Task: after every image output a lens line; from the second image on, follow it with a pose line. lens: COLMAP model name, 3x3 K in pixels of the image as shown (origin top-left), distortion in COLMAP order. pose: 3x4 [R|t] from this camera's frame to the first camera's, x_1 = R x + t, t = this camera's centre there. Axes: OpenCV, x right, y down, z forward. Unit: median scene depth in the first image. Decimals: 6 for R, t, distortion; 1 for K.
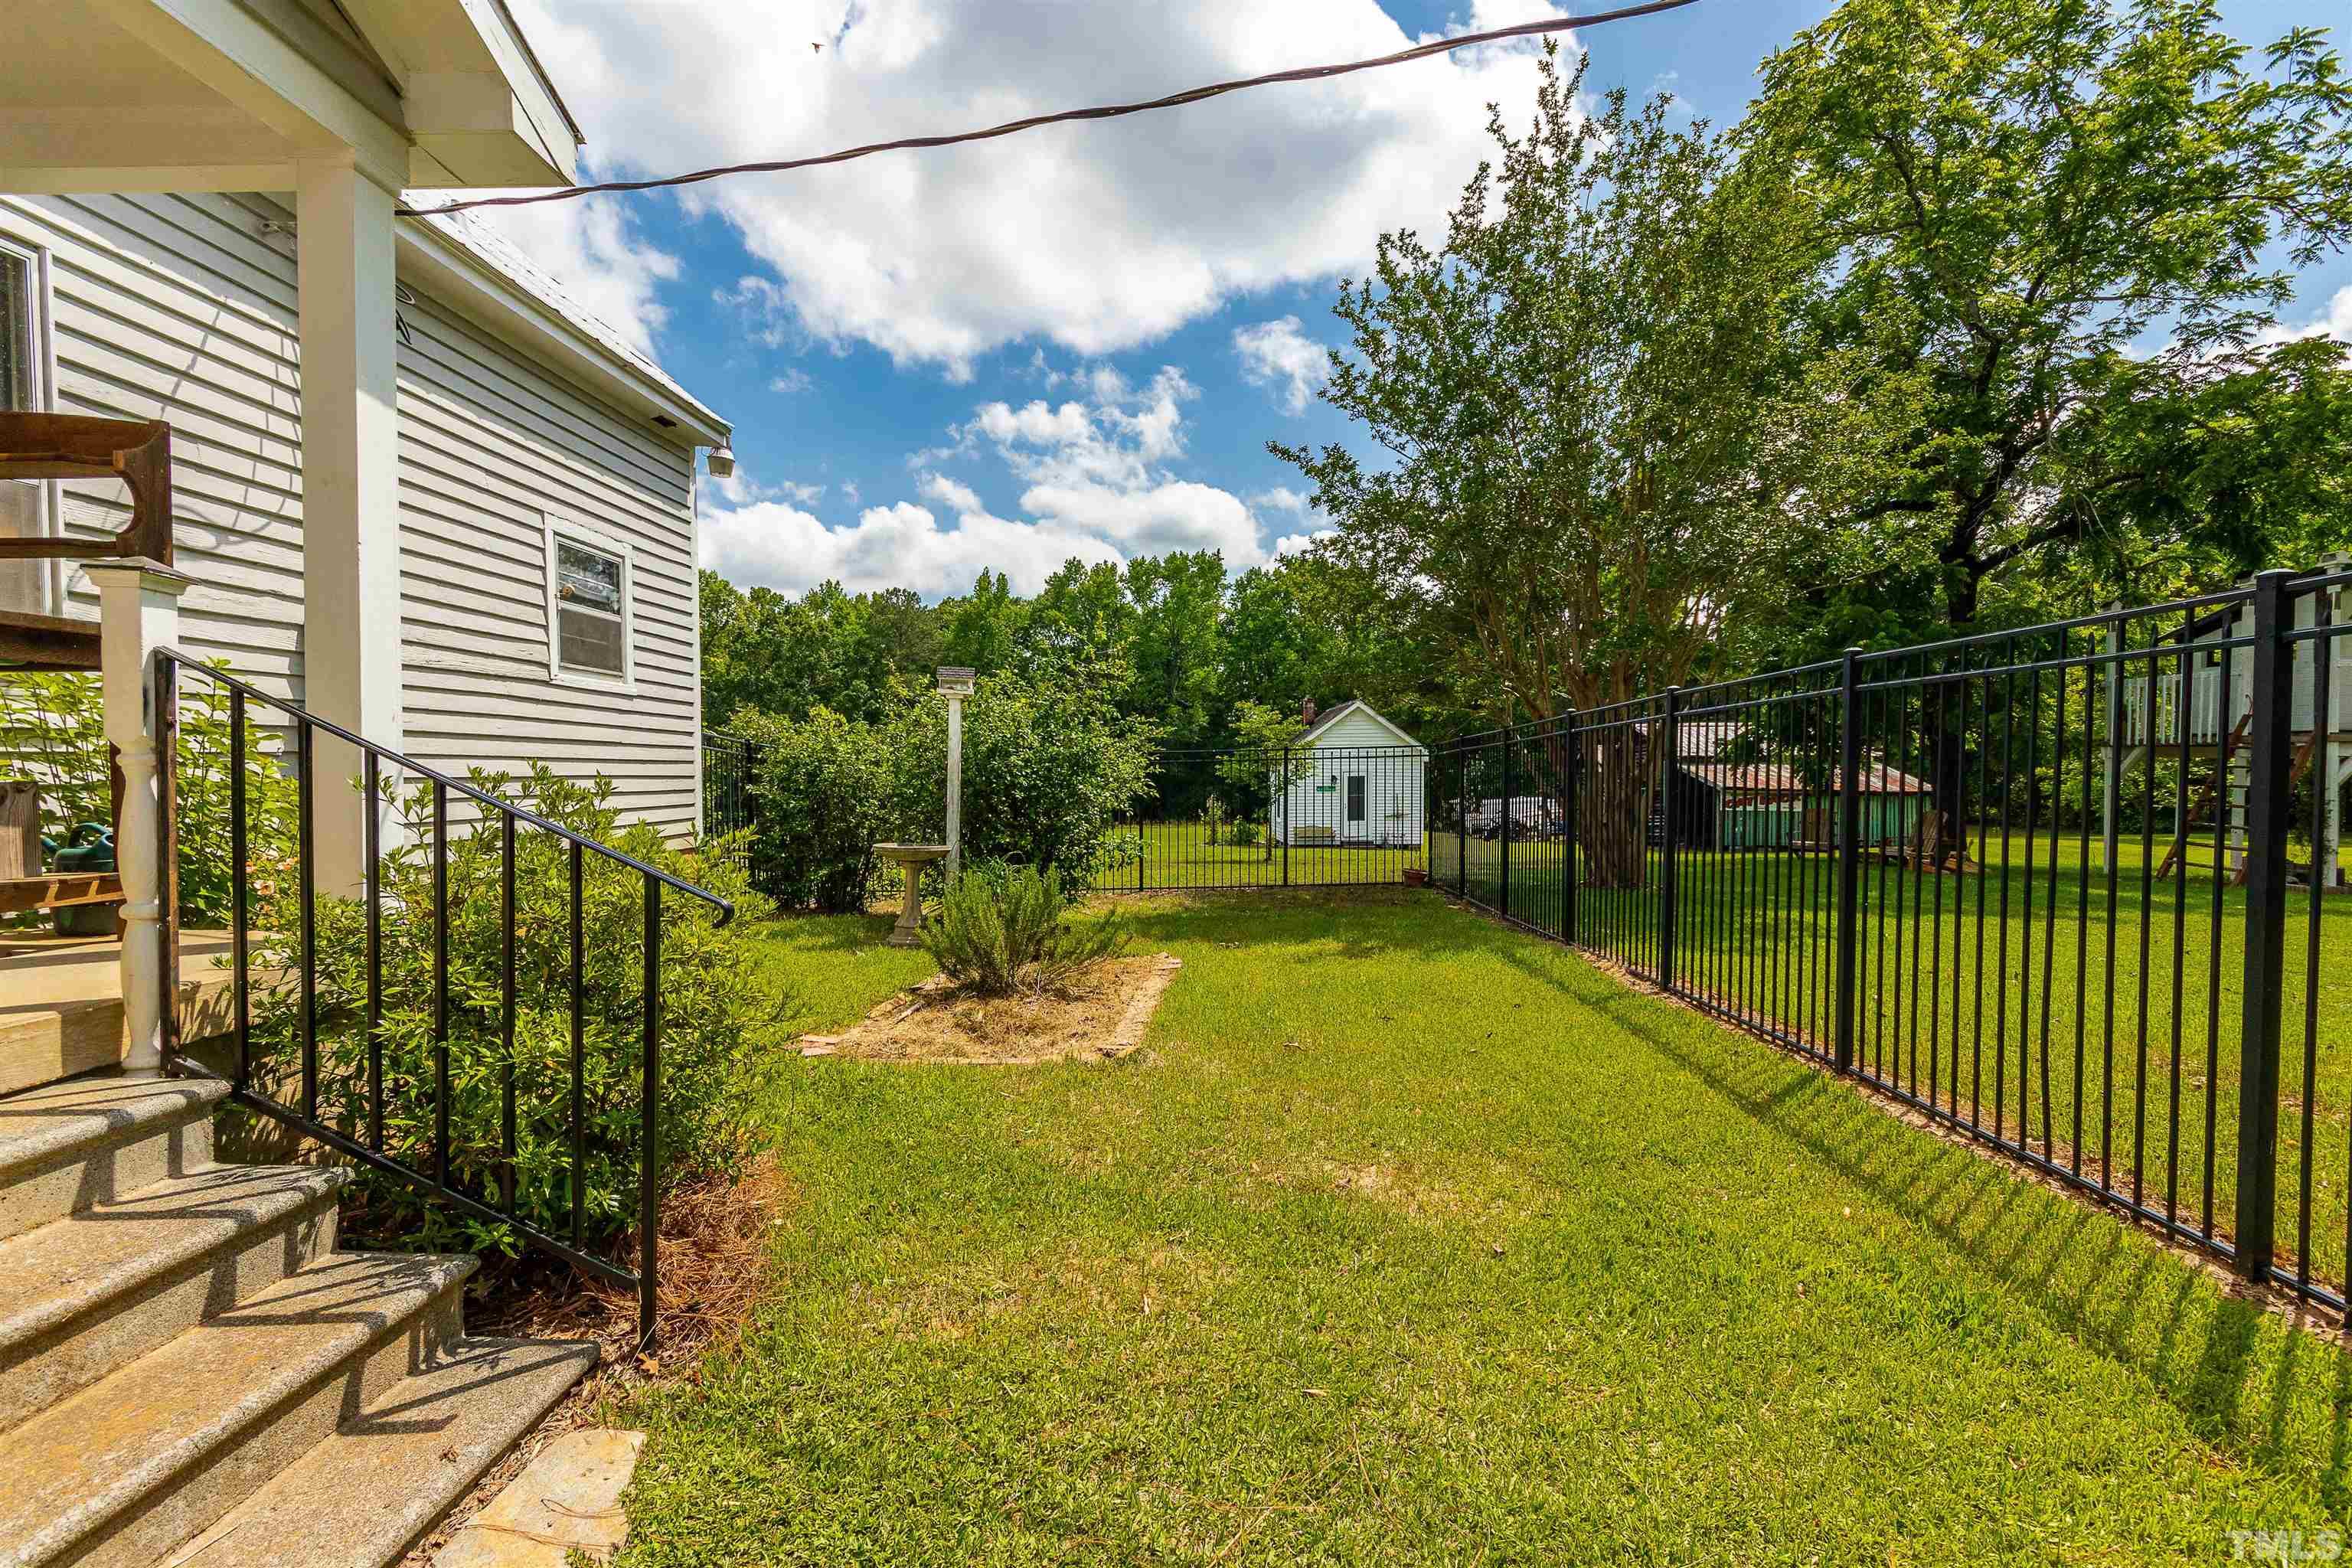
lens RADIAL K [[1083.0, 0, 1173.7], [0, 1083.0, 788.8], [0, 0, 1]] dist [0.000667, -0.001020]
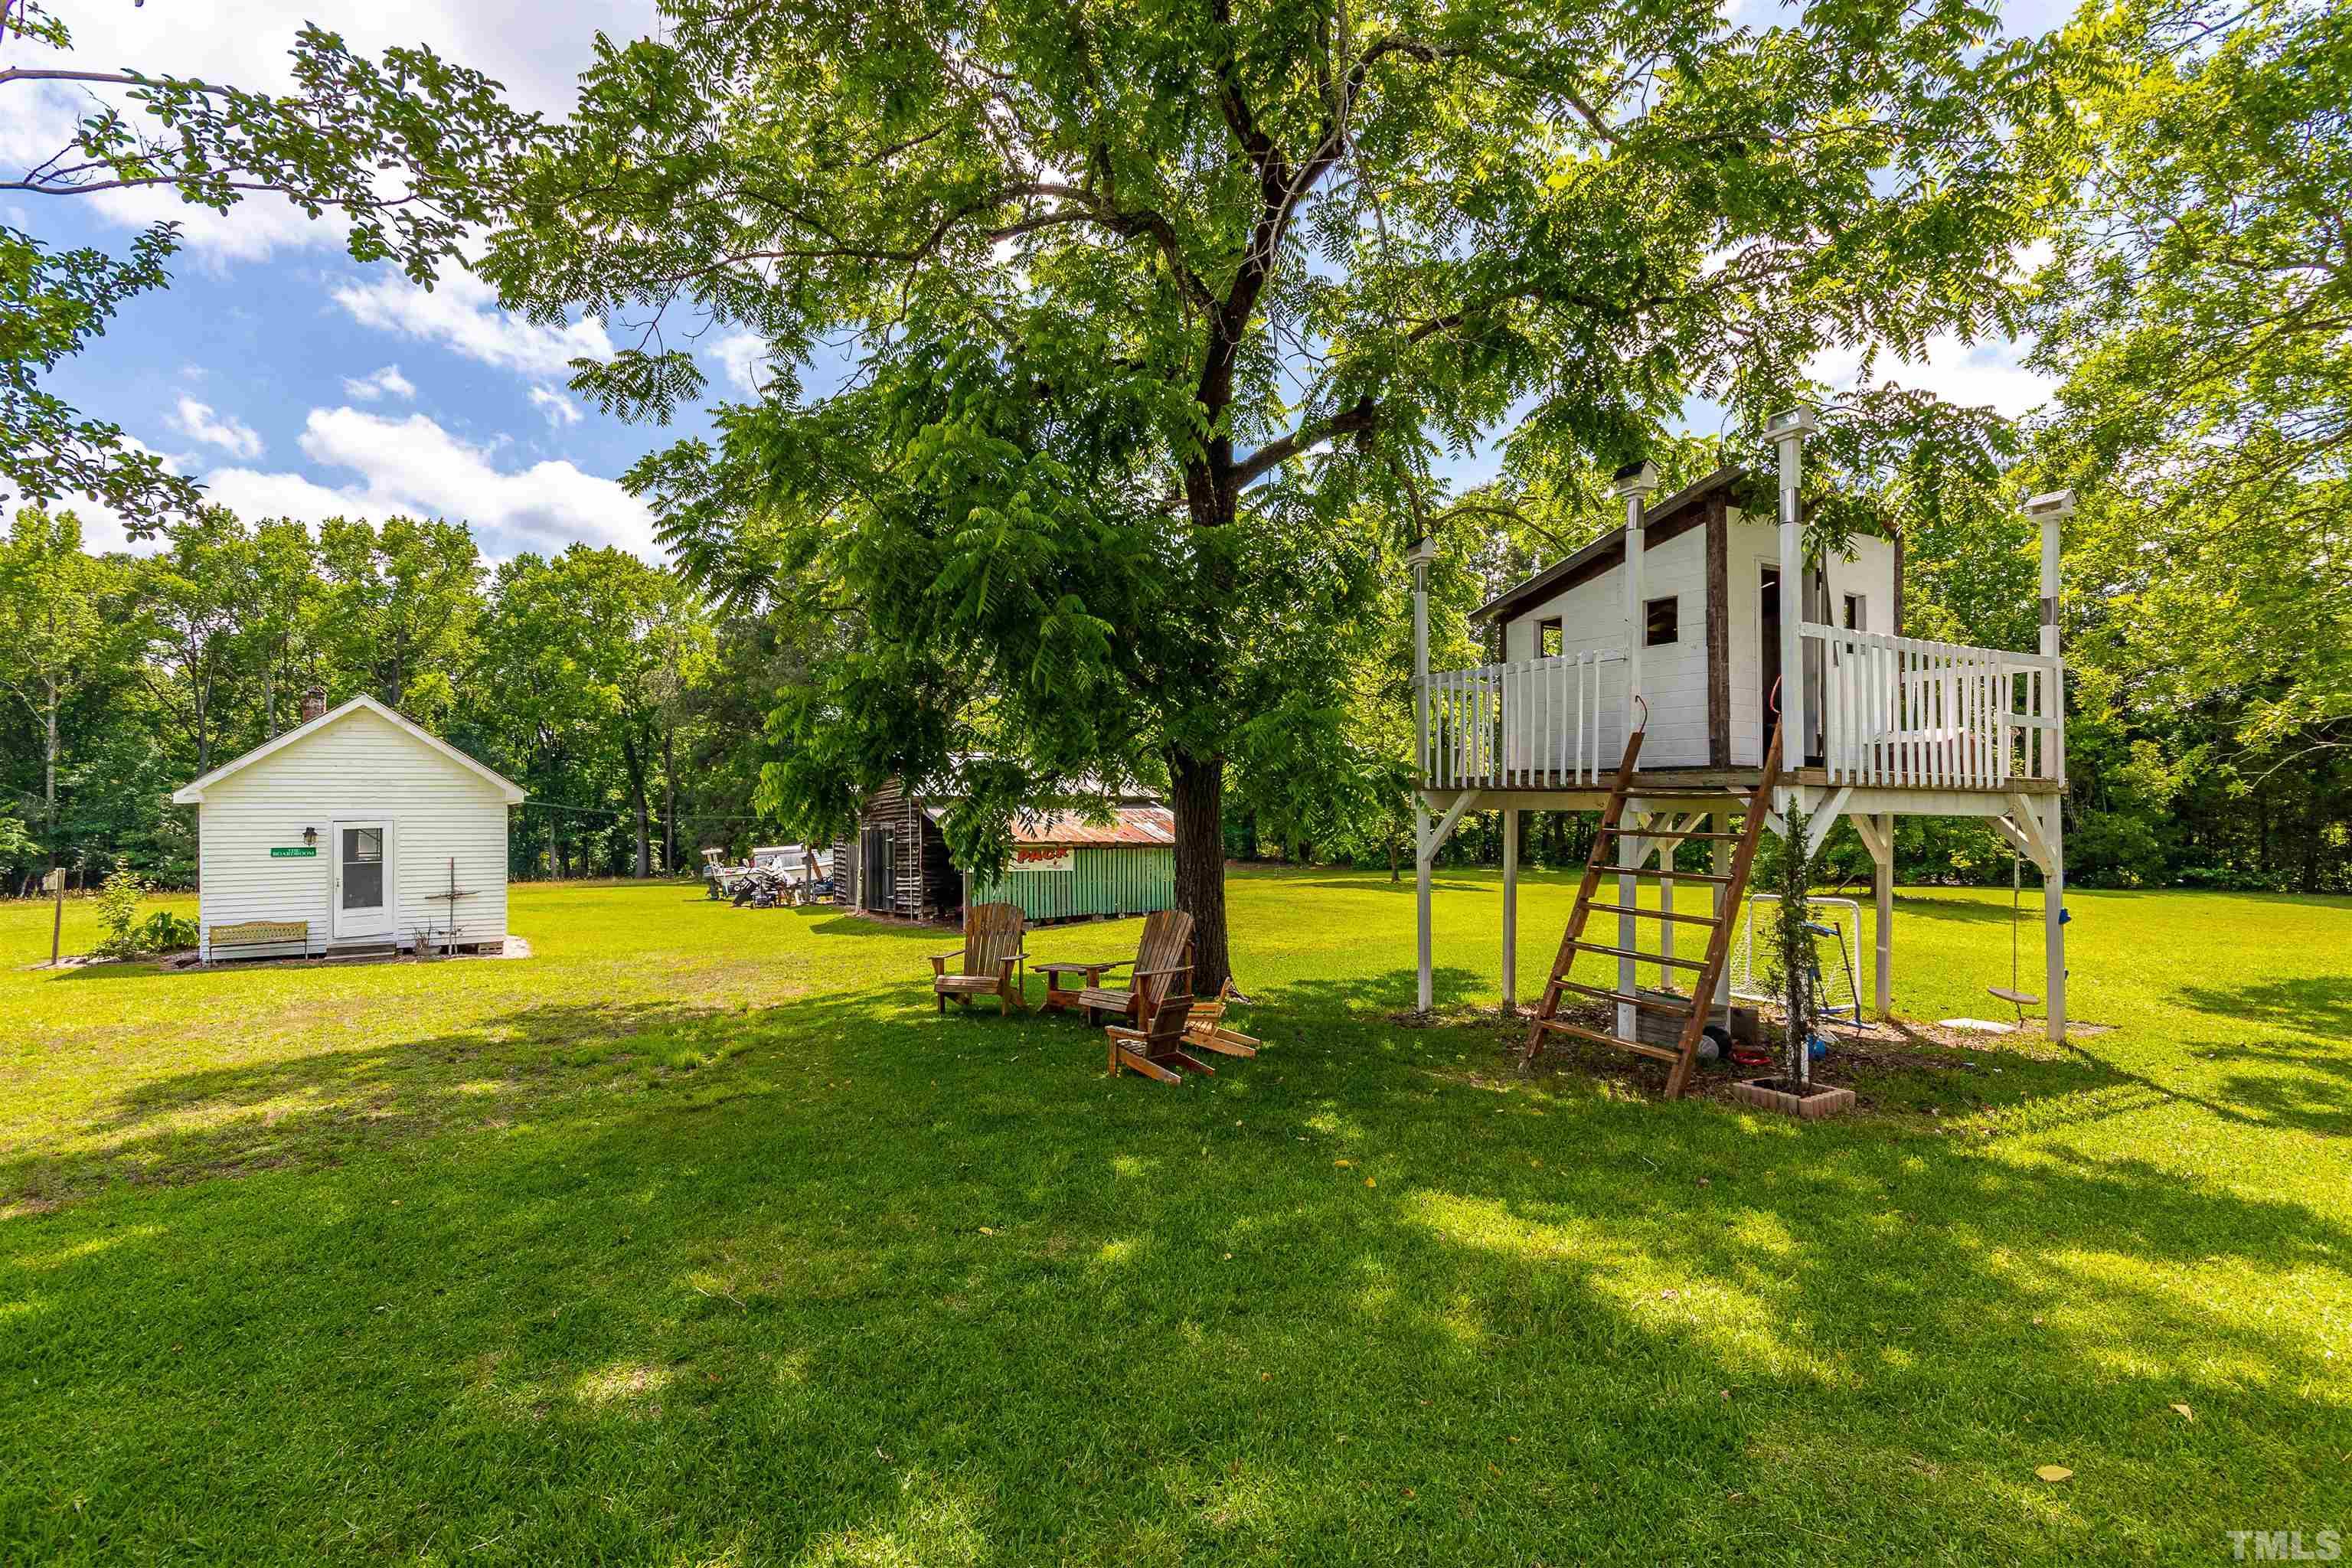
lens RADIAL K [[1083.0, 0, 1170.1], [0, 1083.0, 789.4], [0, 0, 1]] dist [0.000667, -0.001020]
pose [[0.854331, 0.009536, 0.519642, 0.235349], [0.007519, 0.999500, -0.030703, -0.011689], [-0.519675, 0.030138, 0.853832, 0.301919]]
